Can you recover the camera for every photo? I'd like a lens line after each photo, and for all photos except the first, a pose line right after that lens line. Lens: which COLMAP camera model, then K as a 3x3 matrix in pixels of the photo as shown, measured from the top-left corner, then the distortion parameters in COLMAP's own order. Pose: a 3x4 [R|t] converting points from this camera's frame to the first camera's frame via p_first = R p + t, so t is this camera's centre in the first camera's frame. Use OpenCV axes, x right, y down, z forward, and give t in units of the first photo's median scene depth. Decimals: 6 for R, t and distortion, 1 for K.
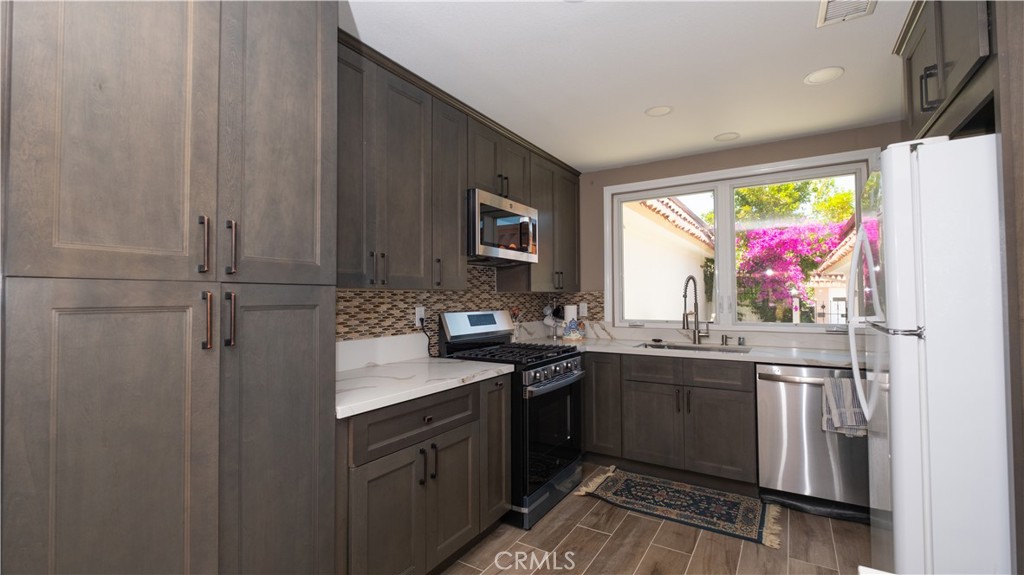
lens RADIAL K [[440.7, 0, 511.6], [0, 440.7, 286.1], [0, 0, 1]] dist [0.002938, -0.003686]
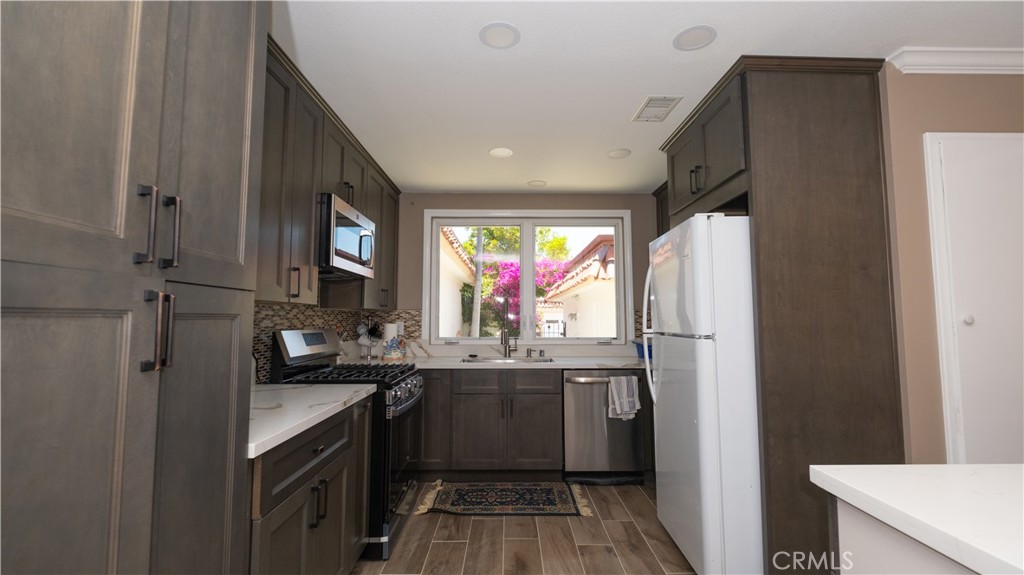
lens RADIAL K [[440.7, 0, 511.4], [0, 440.7, 285.8], [0, 0, 1]] dist [0.002938, -0.003686]
pose [[0.841839, 0.046939, 0.537684, -0.227996], [-0.019459, 0.998203, -0.056674, 0.013134], [-0.539378, 0.037248, 0.841239, 0.033249]]
